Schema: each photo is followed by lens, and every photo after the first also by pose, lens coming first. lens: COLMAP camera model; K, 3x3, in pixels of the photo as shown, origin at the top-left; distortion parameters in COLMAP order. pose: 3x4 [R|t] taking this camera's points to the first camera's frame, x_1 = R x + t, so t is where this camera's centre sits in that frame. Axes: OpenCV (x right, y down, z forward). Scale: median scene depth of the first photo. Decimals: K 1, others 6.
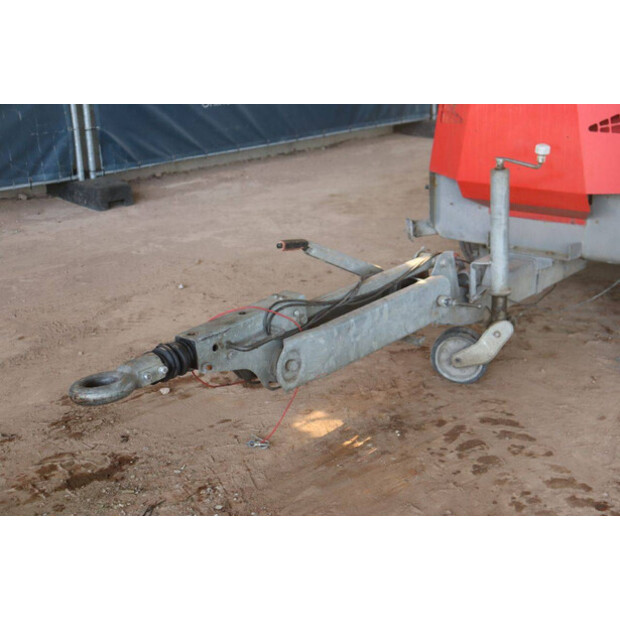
lens RADIAL K [[990.7, 0, 310.0], [0, 990.7, 310.0], [0, 0, 1]] dist [0.124758, 0.078057]
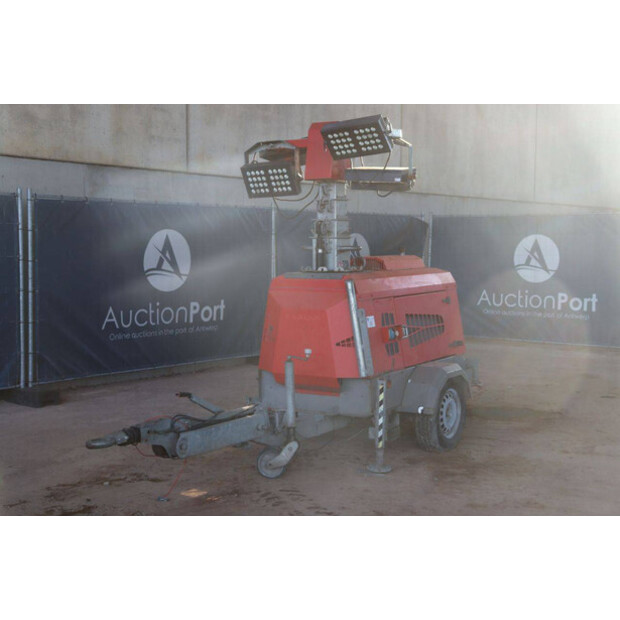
lens RADIAL K [[990.7, 0, 310.0], [0, 990.7, 310.0], [0, 0, 1]] dist [0.124758, 0.078057]
pose [[0.990779, 0.022754, 0.133566, -0.031983], [0.011374, 0.968351, -0.249332, 0.238783], [-0.135012, 0.248552, 0.959163, -0.874277]]
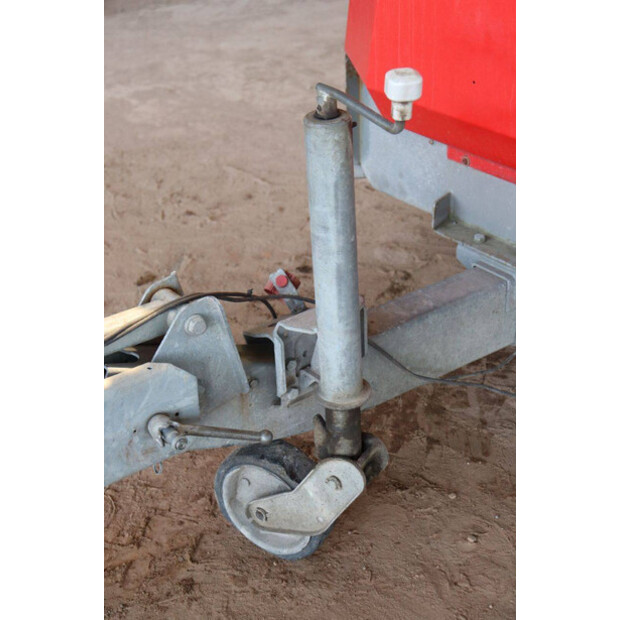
lens RADIAL K [[1110.9, 0, 310.0], [0, 1110.9, 310.0], [0, 0, 1]] dist [0.252994, 0.013355]
pose [[0.977472, 0.113394, -0.178019, 0.255871], [-0.079742, 0.979317, 0.185956, -0.140058], [0.195423, -0.167571, 0.966297, 0.535526]]
